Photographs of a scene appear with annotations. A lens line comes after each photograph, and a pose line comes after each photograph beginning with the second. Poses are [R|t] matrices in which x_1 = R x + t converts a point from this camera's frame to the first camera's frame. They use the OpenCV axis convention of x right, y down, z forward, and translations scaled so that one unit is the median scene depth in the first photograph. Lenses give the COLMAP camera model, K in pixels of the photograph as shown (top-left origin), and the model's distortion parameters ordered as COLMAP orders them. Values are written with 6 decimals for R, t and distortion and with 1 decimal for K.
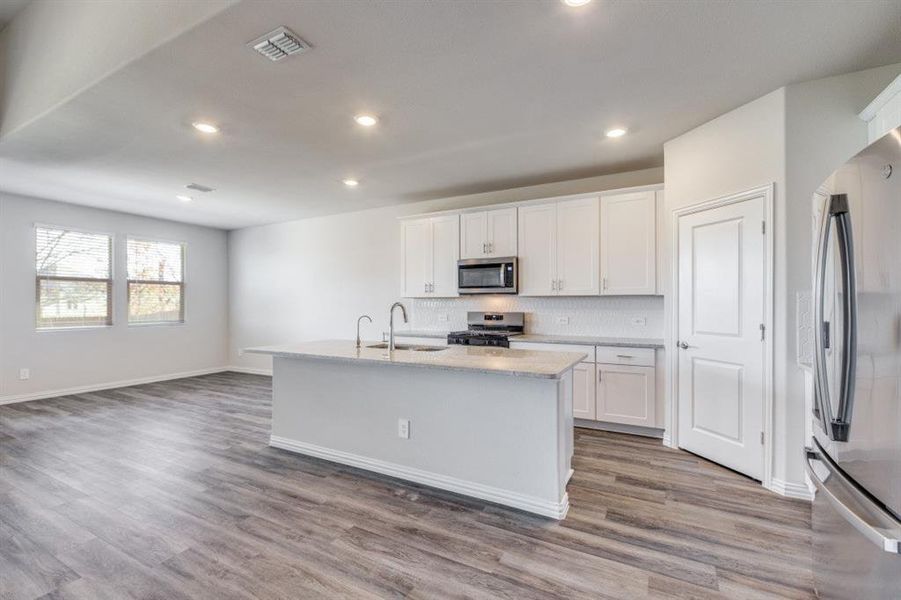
lens RADIAL K [[401.1, 0, 448.6], [0, 401.1, 303.3], [0, 0, 1]] dist [0.000119, 0.000192]
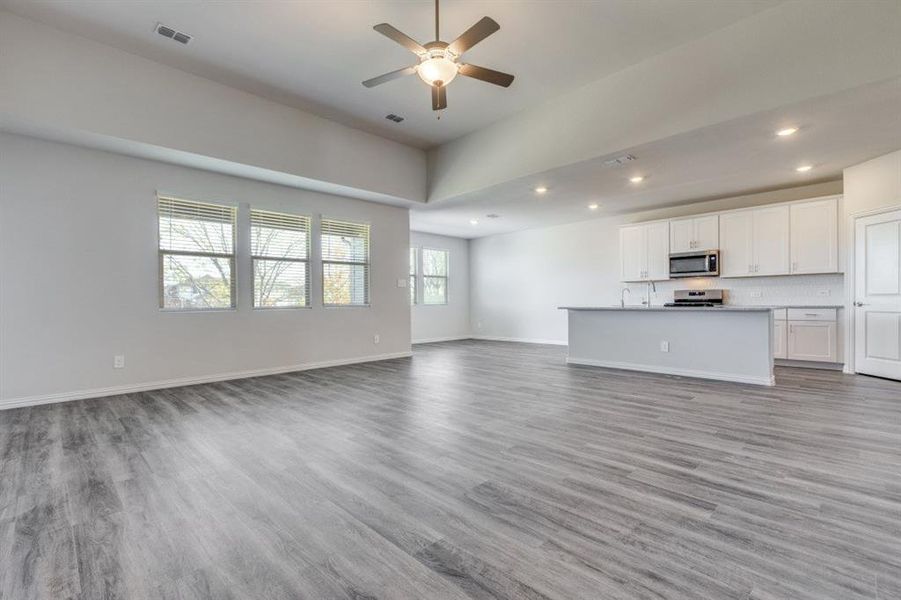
lens RADIAL K [[412.2, 0, 446.2], [0, 412.2, 304.2], [0, 0, 1]] dist [-0.000238, -0.000371]
pose [[0.955368, -0.004010, -0.295391, -0.324033], [0.005450, 0.999977, 0.004054, 0.065984], [0.295368, -0.005483, 0.955368, -0.691348]]
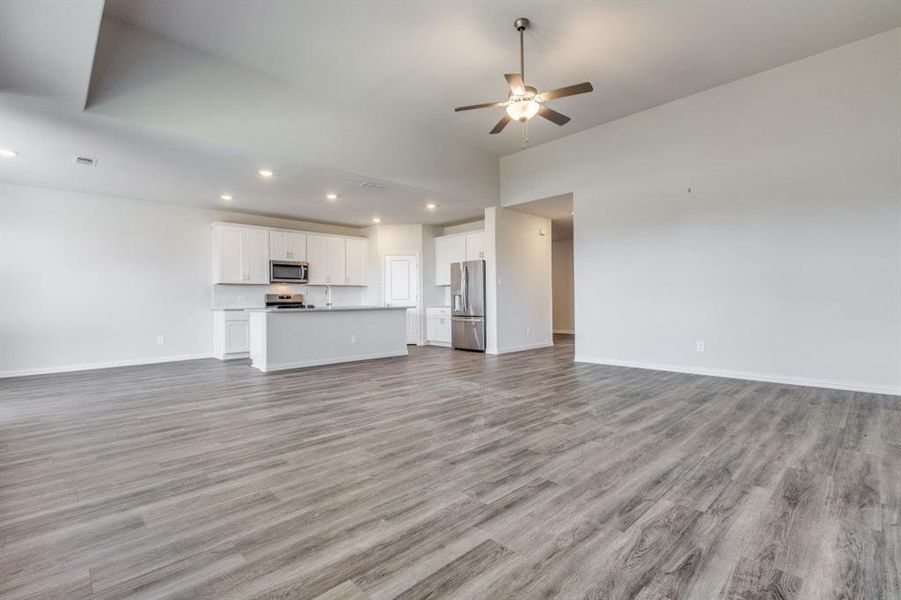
lens RADIAL K [[412.2, 0, 446.2], [0, 412.2, 304.2], [0, 0, 1]] dist [-0.000238, -0.000371]
pose [[0.306495, -0.004156, 0.951863, -1.378082], [0.009878, 0.999951, 0.001185, 0.072434], [-0.951821, 0.009040, 0.306521, -0.142587]]
